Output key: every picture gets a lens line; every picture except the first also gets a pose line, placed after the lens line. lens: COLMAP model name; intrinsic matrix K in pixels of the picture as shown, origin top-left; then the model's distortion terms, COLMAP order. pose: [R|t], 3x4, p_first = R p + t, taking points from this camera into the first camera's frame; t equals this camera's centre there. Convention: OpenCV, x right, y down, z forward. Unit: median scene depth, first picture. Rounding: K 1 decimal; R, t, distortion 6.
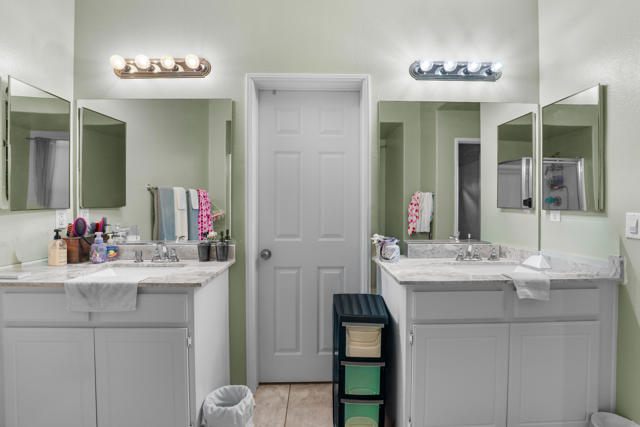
lens RADIAL K [[293.9, 0, 323.2], [0, 293.9, 198.4], [0, 0, 1]] dist [-0.033696, 0.000109]
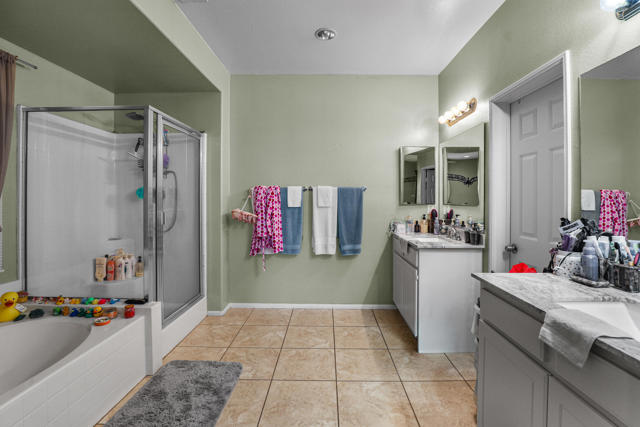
lens RADIAL K [[293.9, 0, 323.2], [0, 293.9, 198.4], [0, 0, 1]] dist [-0.033696, 0.000109]
pose [[-0.043461, -0.001656, -0.999054, 1.004607], [-0.003120, 0.999994, -0.001522, 0.002302], [0.999050, 0.003051, -0.043465, 0.346568]]
